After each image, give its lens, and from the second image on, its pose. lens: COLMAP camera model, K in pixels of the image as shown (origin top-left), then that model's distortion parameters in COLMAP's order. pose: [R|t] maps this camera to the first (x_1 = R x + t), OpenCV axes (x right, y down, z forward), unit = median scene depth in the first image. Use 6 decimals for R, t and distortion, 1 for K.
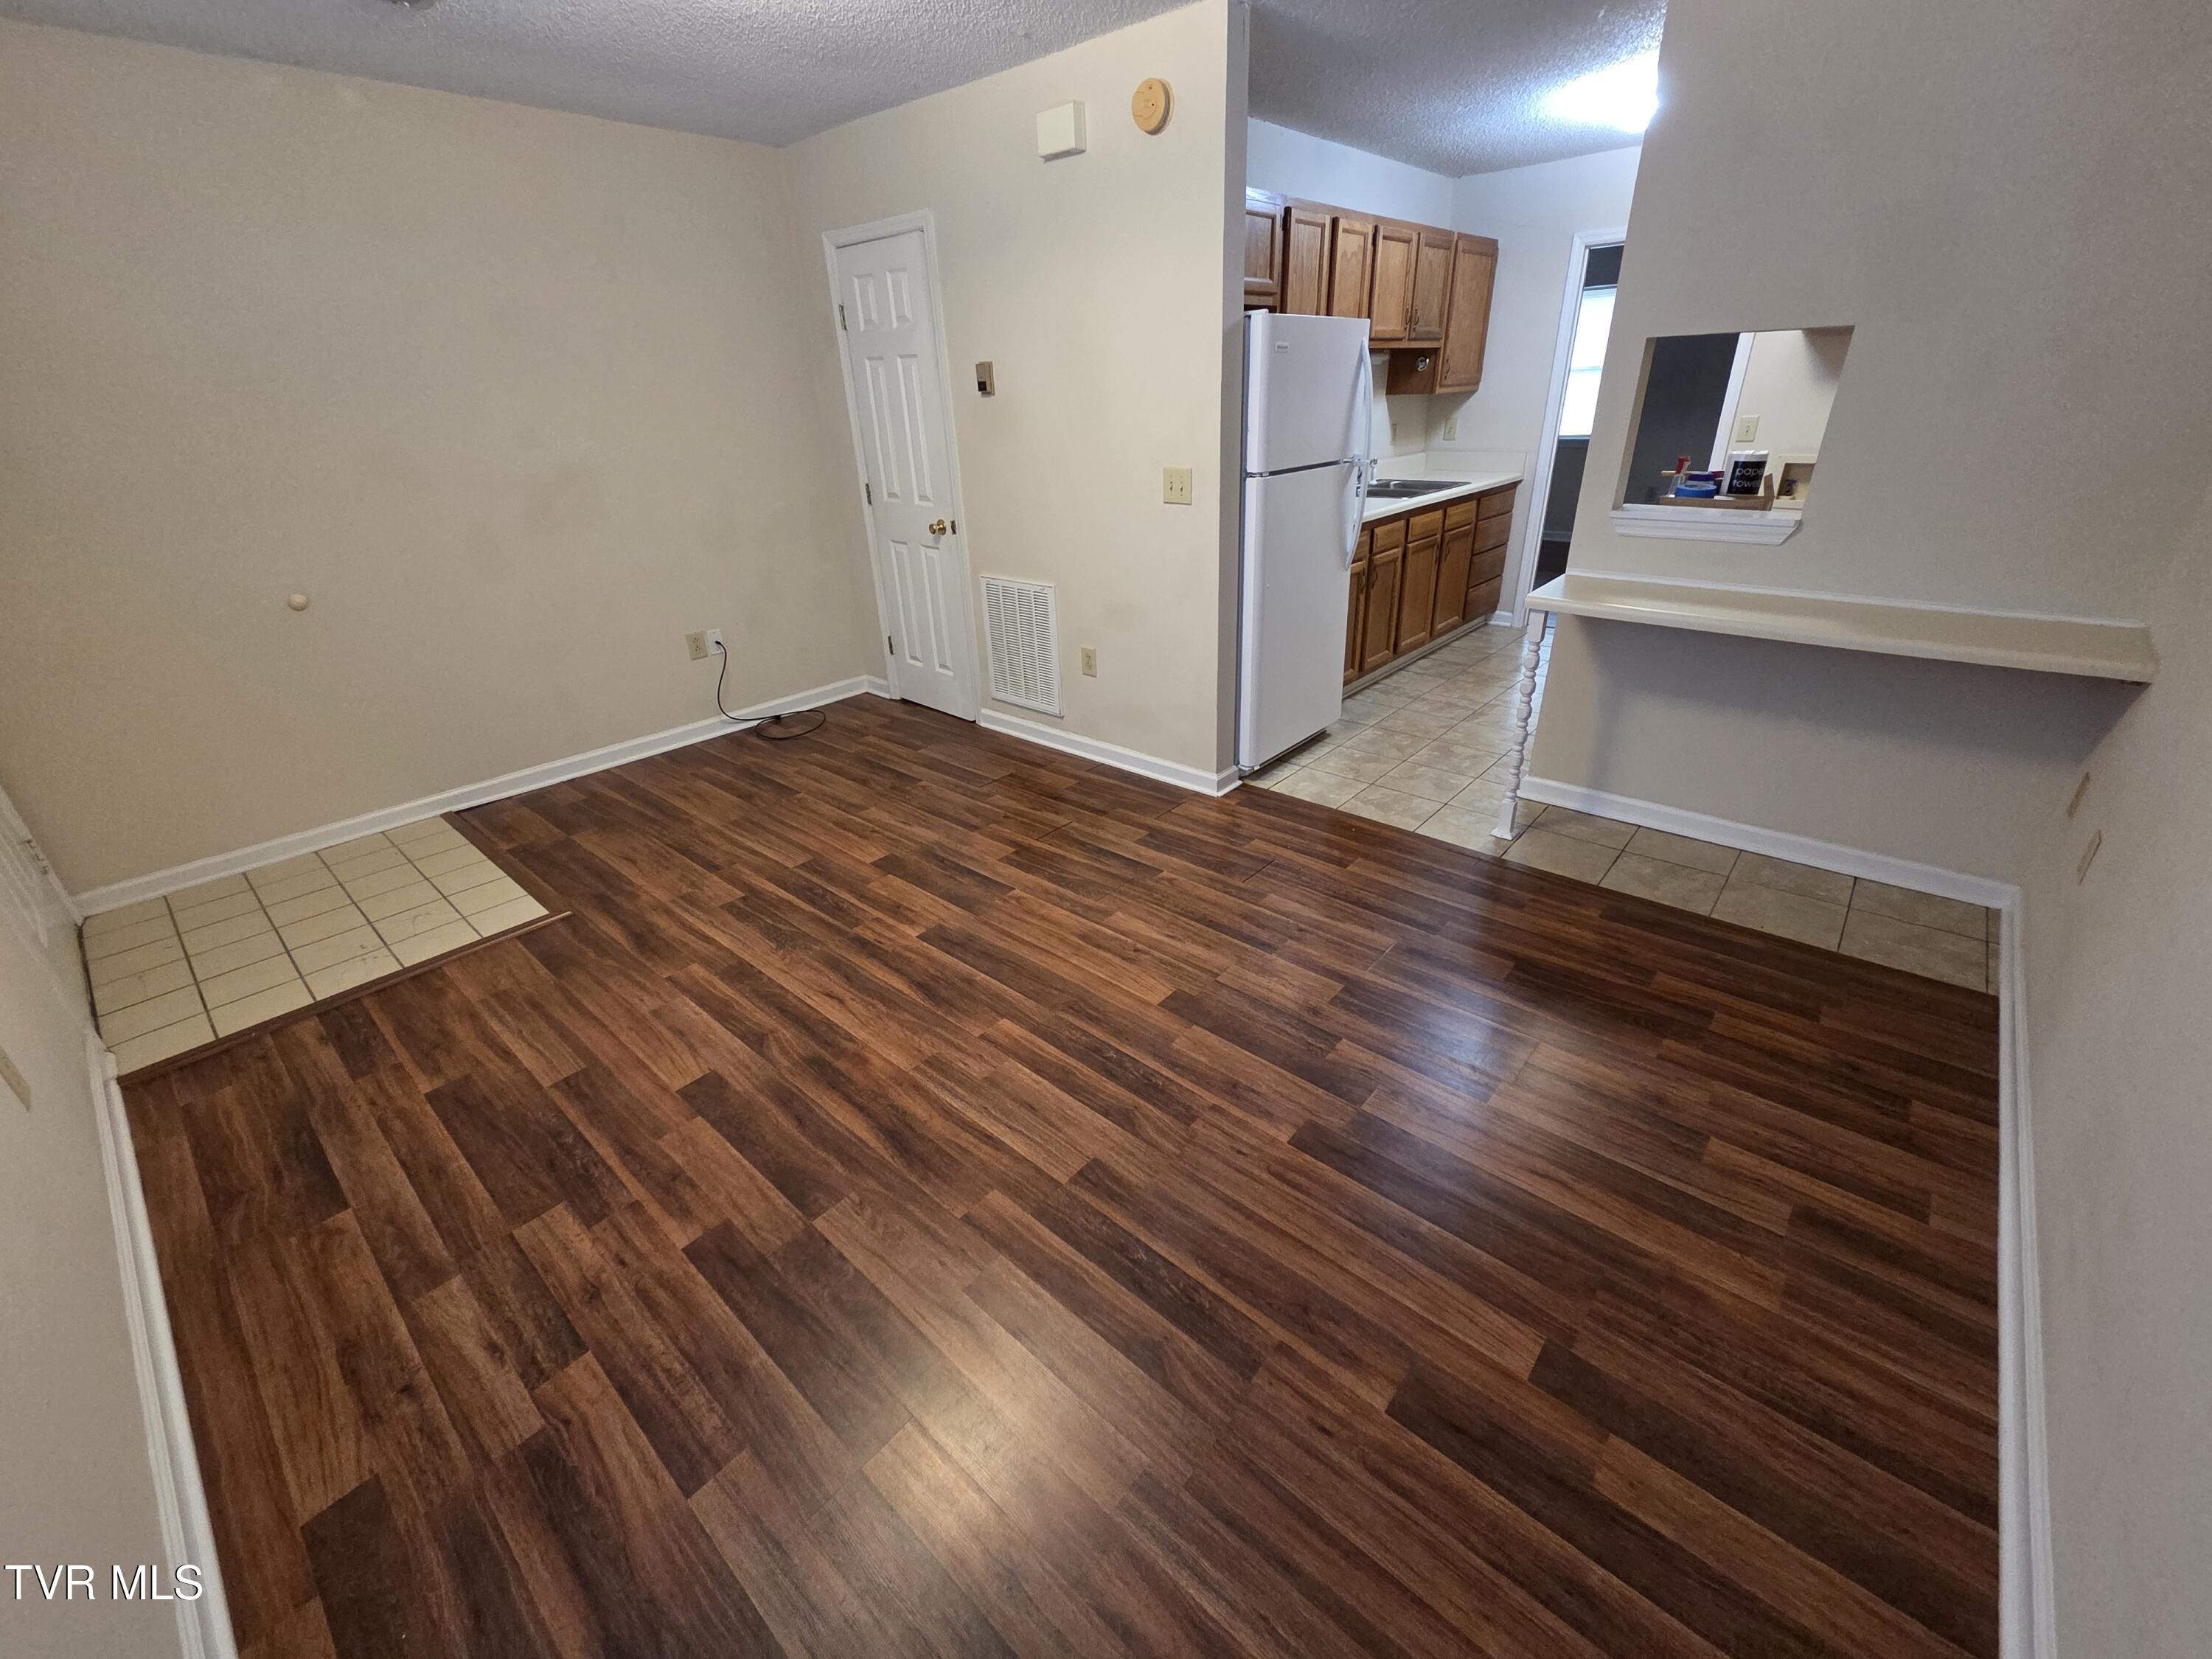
lens RADIAL K [[901.8, 0, 1114.3], [0, 901.8, 814.3], [0, 0, 1]] dist [0.006750, -0.000326]
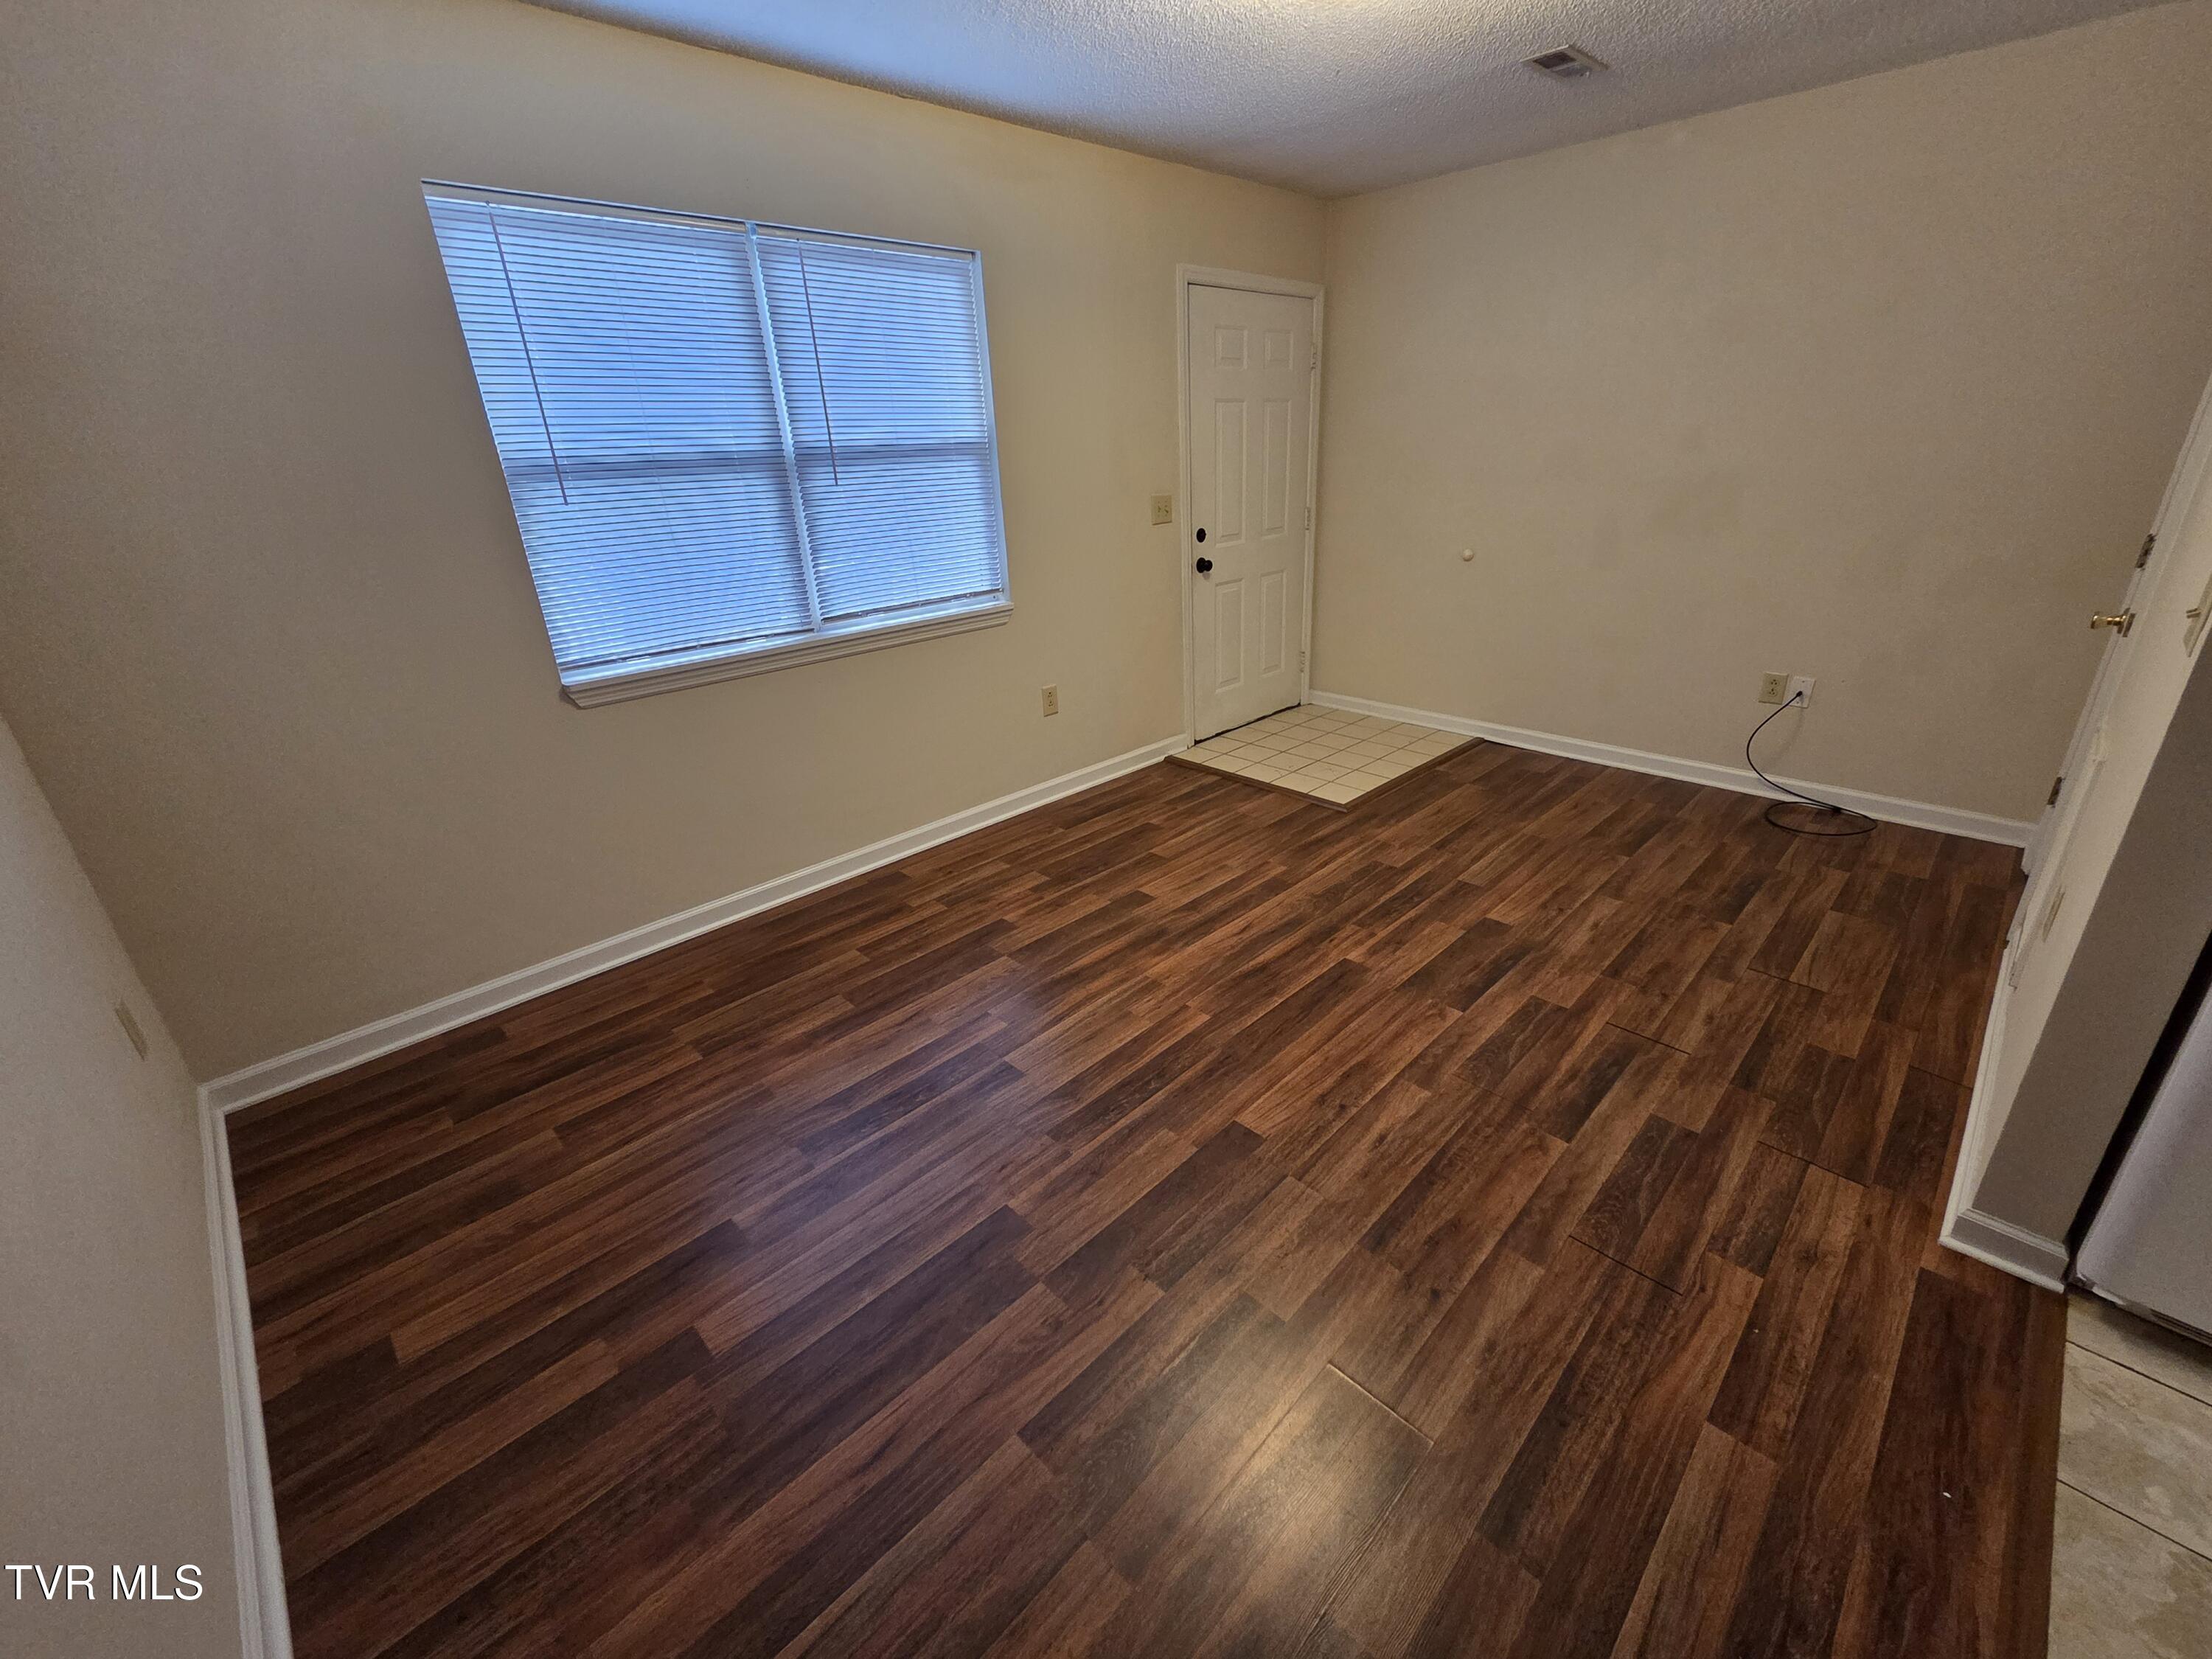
lens RADIAL K [[901.8, 0, 1114.3], [0, 901.8, 814.3], [0, 0, 1]] dist [0.006750, -0.000326]
pose [[-0.065576, 0.414286, -0.907781, 0.630417], [-0.394389, 0.824906, 0.404954, -0.295691], [0.916601, 0.384574, 0.109296, 0.597287]]
